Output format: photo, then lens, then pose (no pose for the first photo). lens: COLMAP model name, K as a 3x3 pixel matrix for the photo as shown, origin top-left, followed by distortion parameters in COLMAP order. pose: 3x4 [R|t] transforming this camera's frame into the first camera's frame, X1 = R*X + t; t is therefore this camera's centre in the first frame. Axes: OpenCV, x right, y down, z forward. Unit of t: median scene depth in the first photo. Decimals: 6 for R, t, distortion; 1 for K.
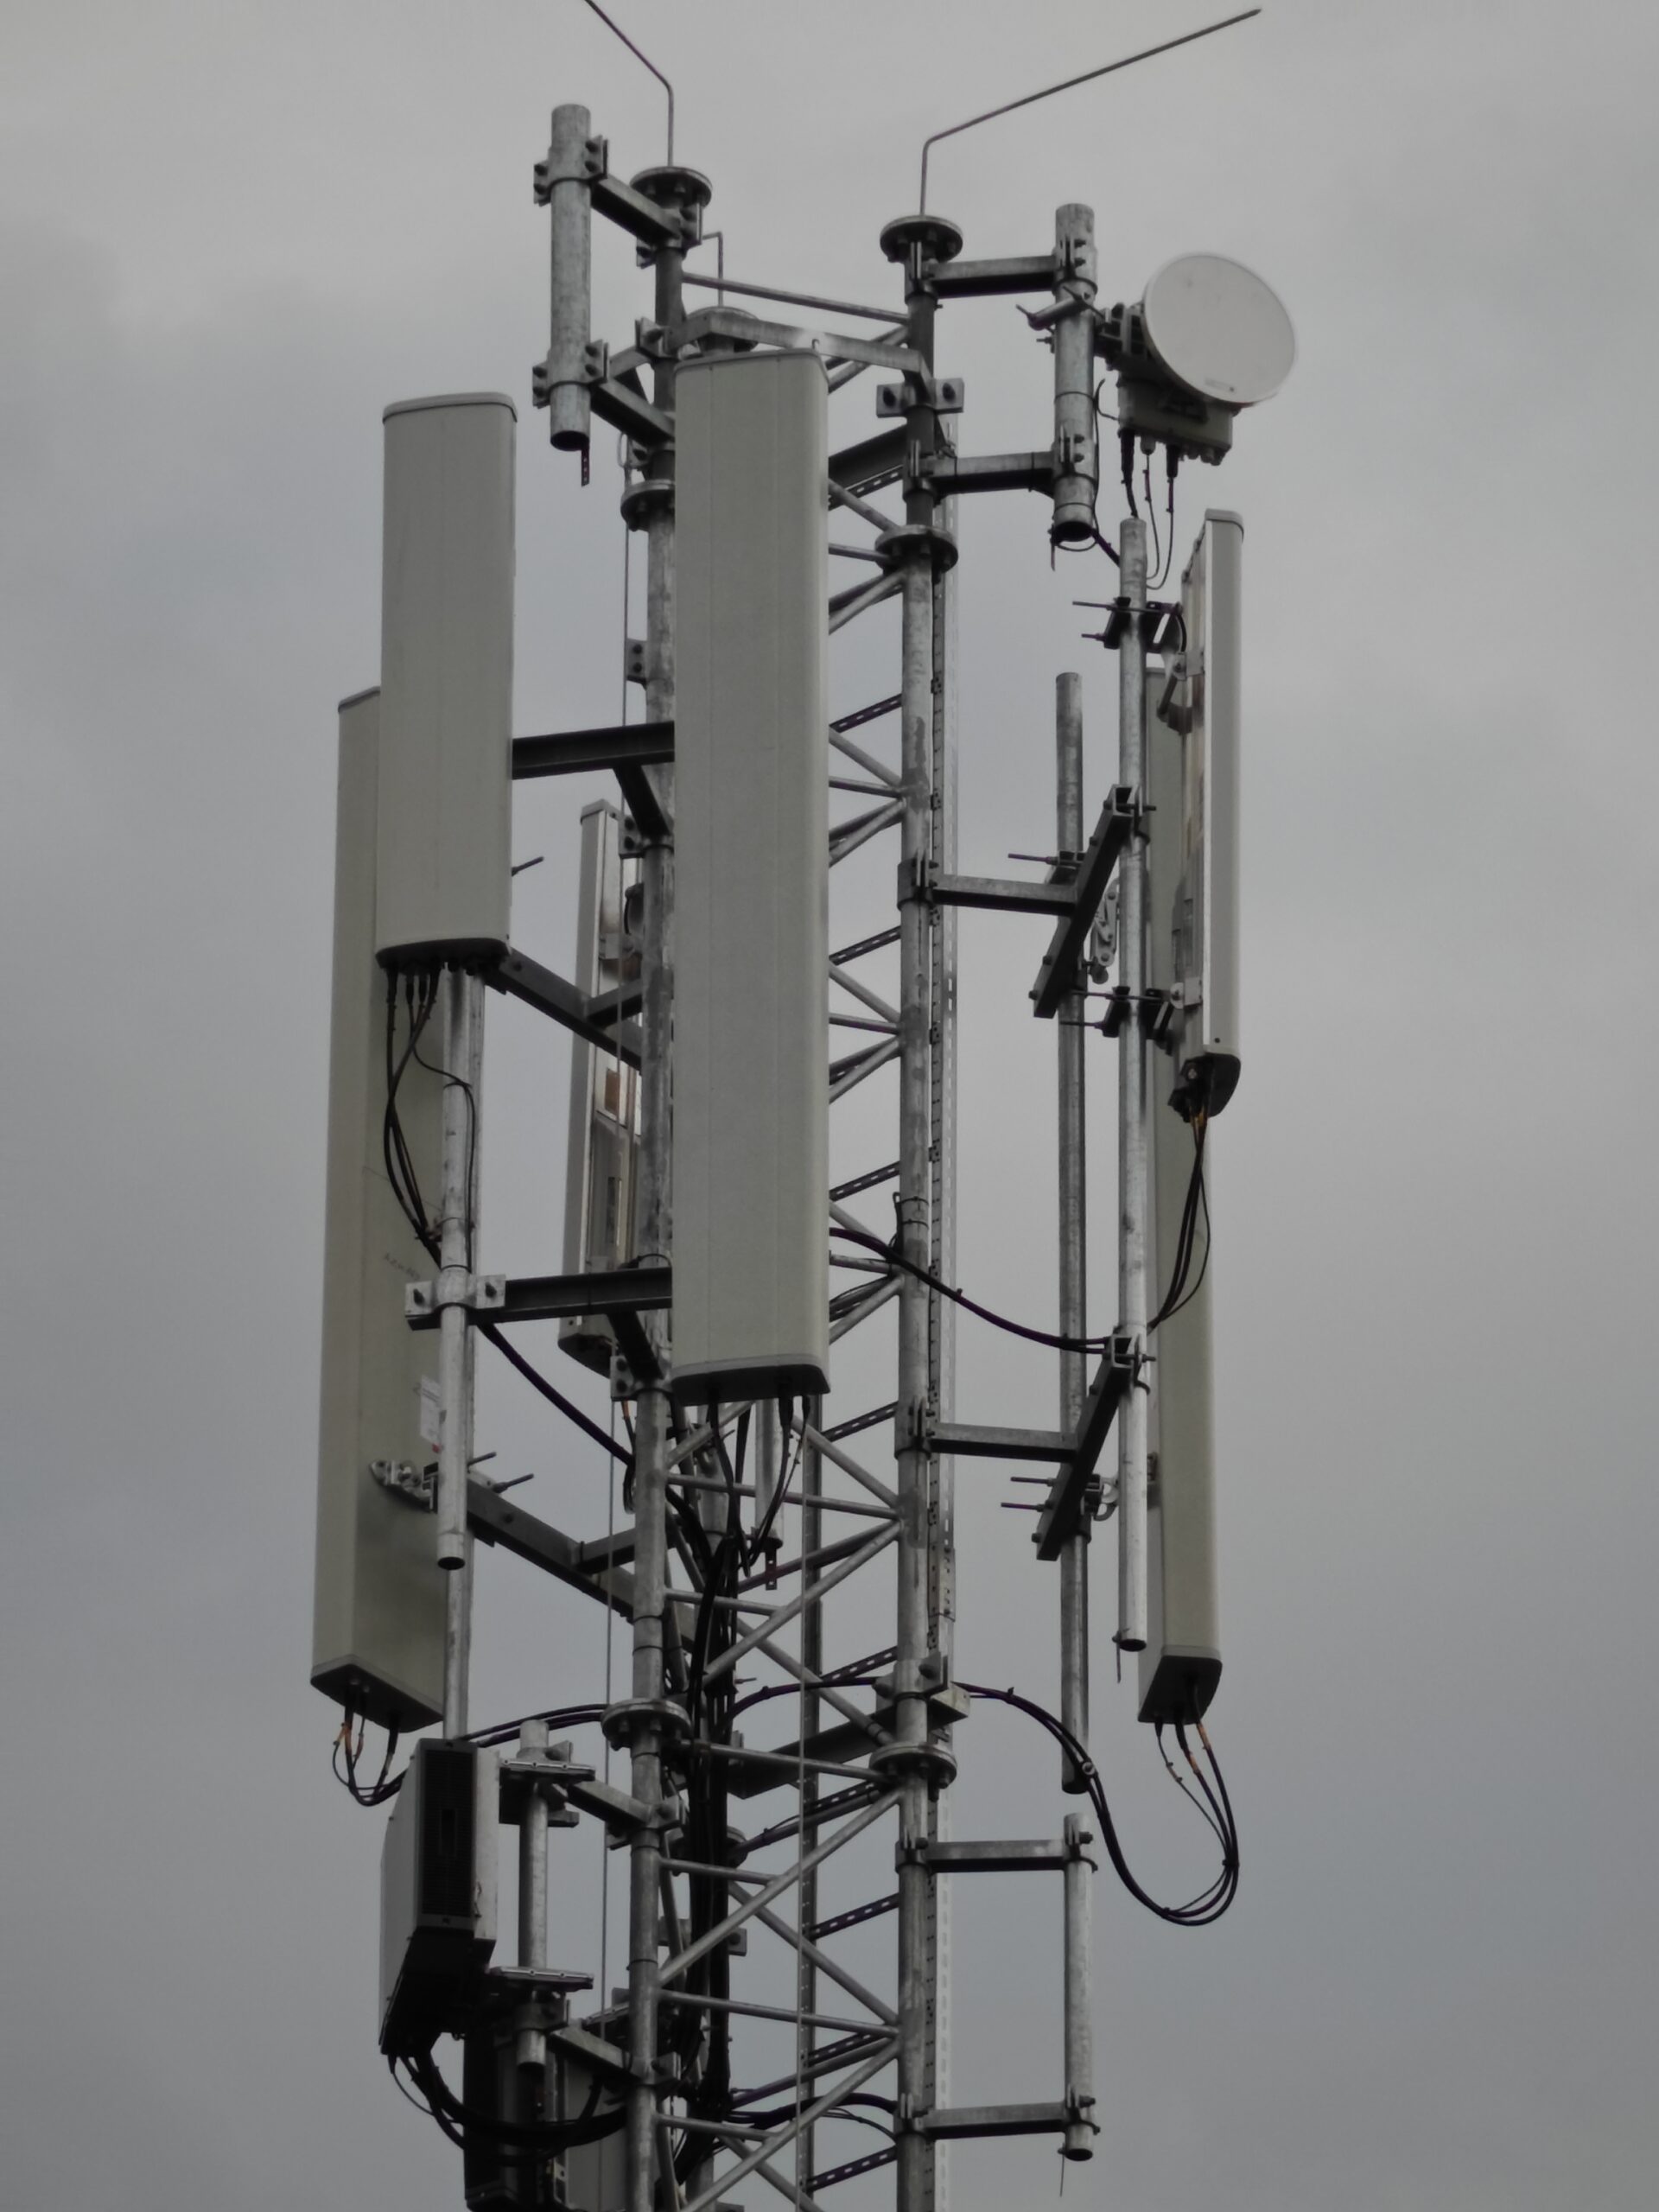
lens RADIAL K [[15123.7, 0, 831.3], [0, 15123.7, 1106.9], [0, 0, 1]] dist [0.139297, 0.000000]
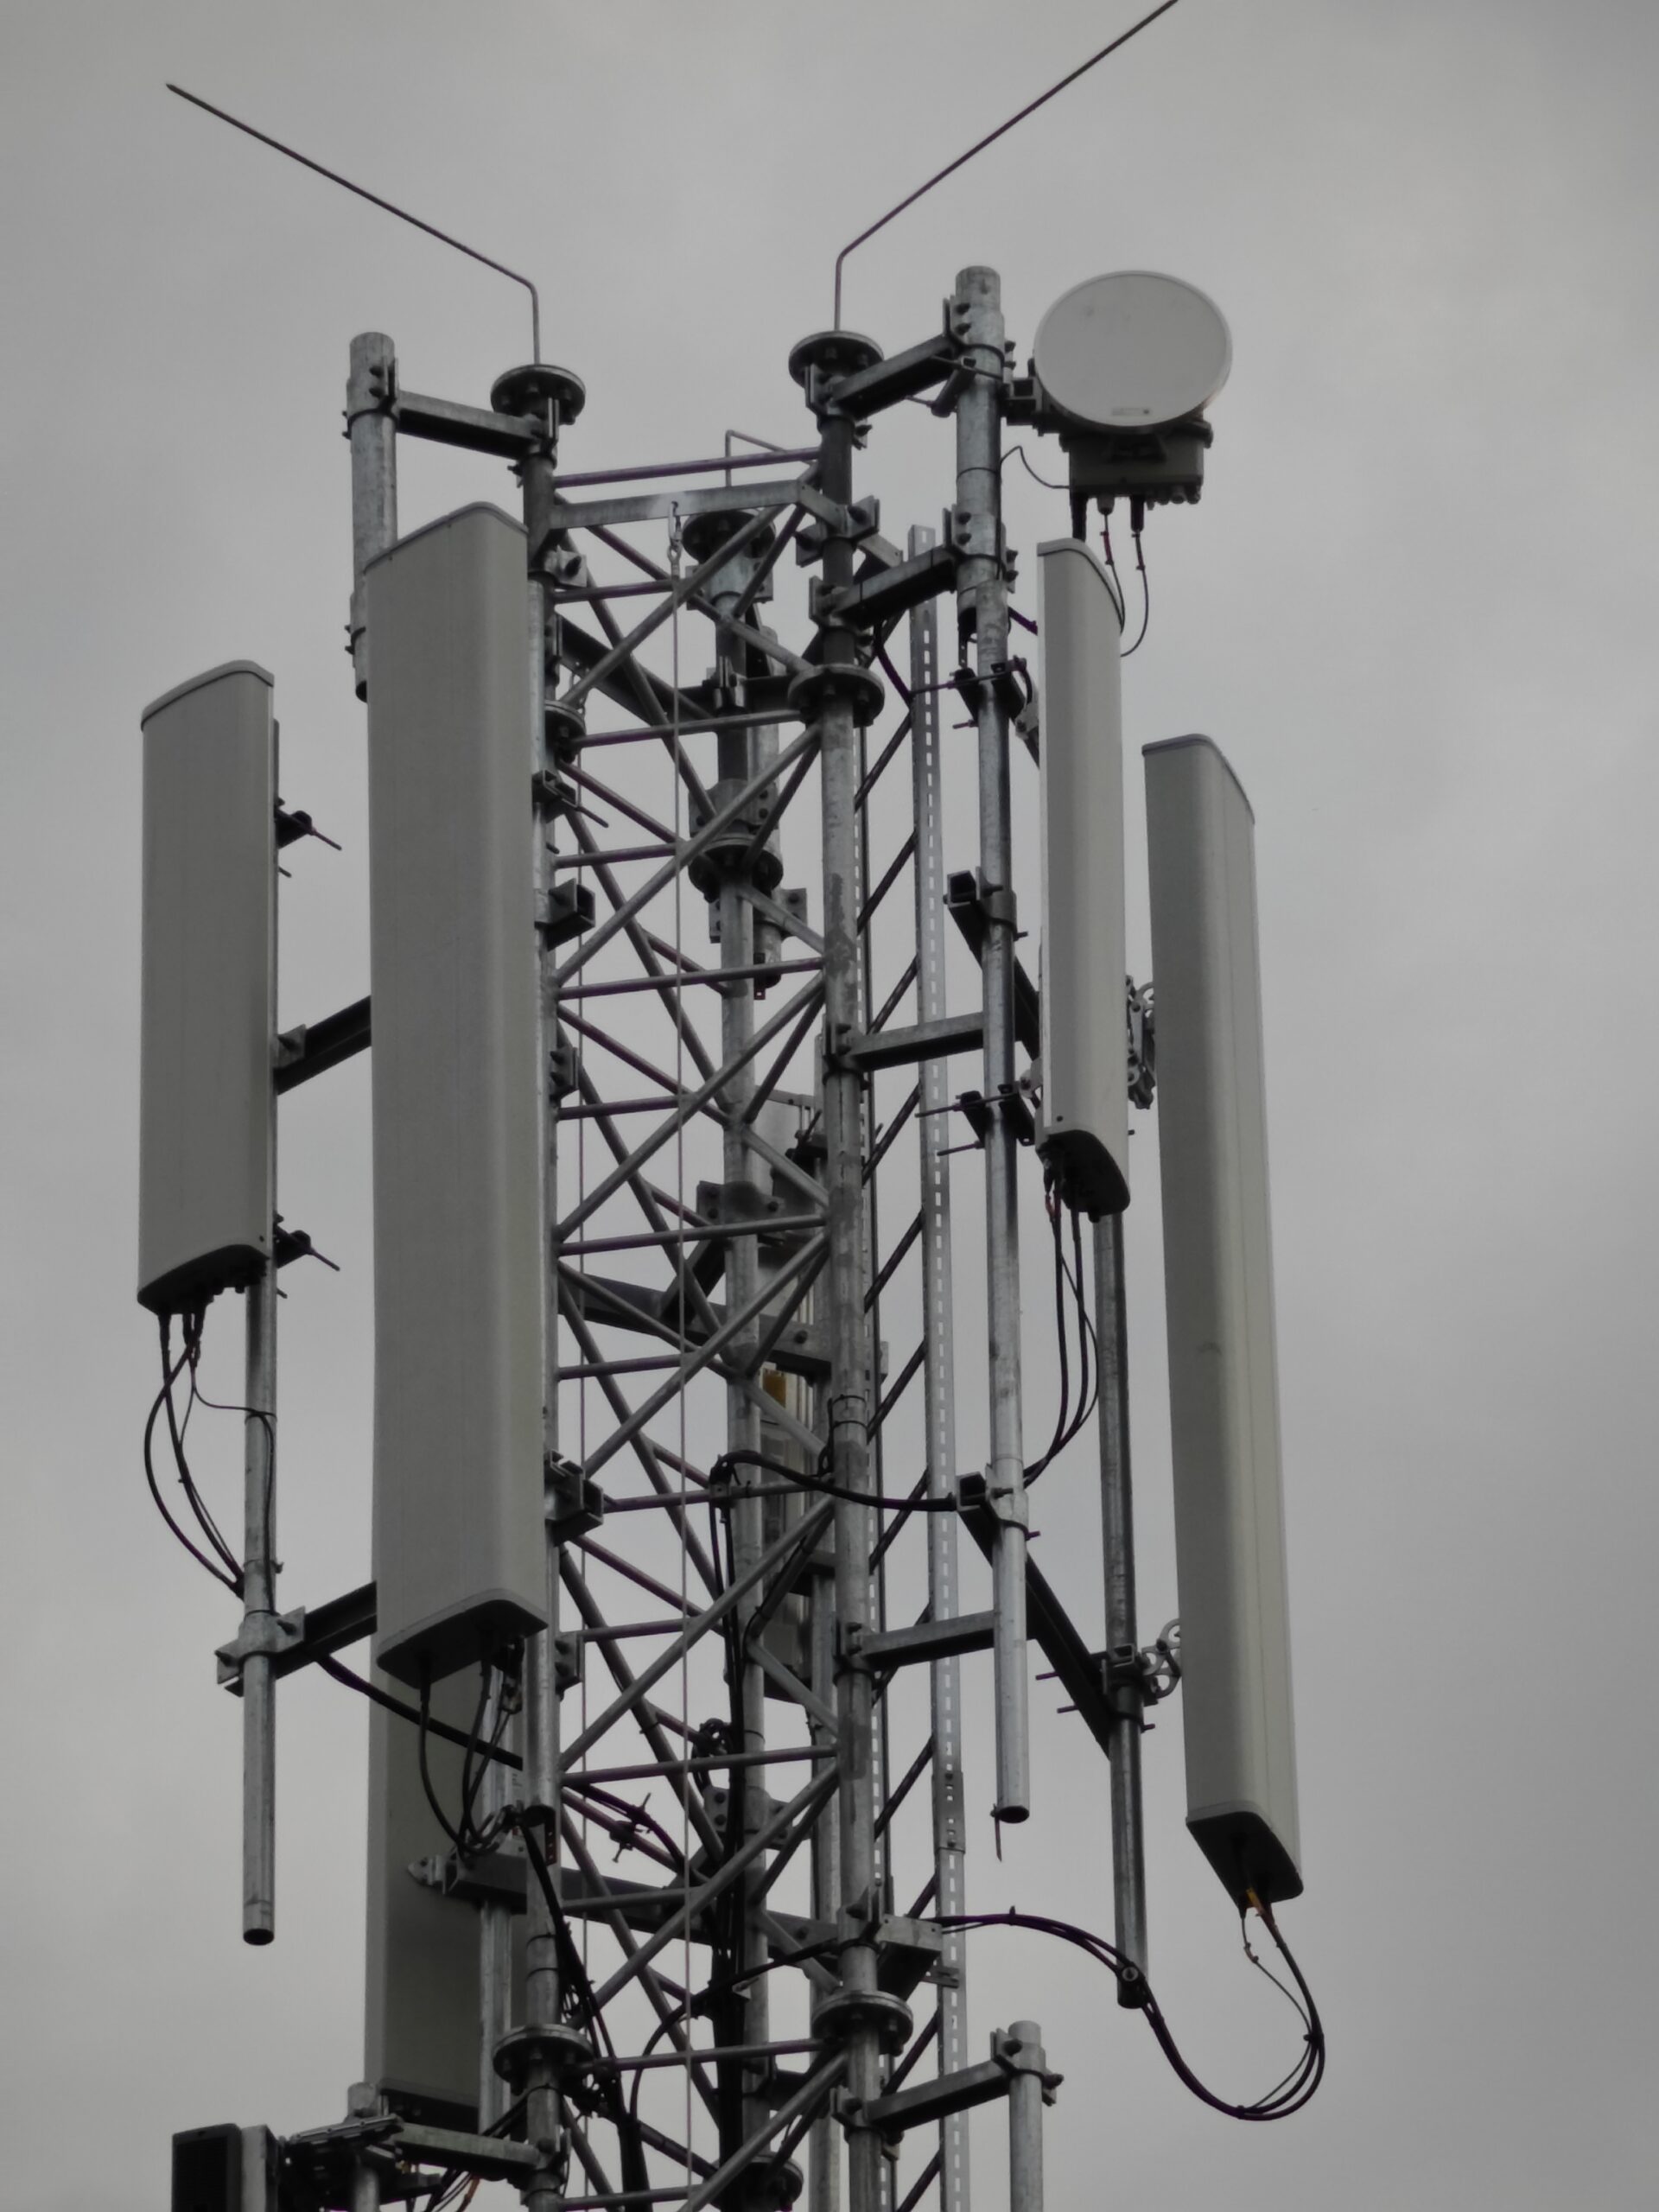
lens RADIAL K [[15123.7, 0, 829.5], [0, 15123.7, 1107.1], [0, 0, 1]] dist [0.139297, 0.000000]
pose [[0.886797, -0.291263, -0.358827, 0.319490], [0.255920, 0.955987, -0.143507, 0.113947], [0.384833, 0.035430, 0.922306, 0.199397]]
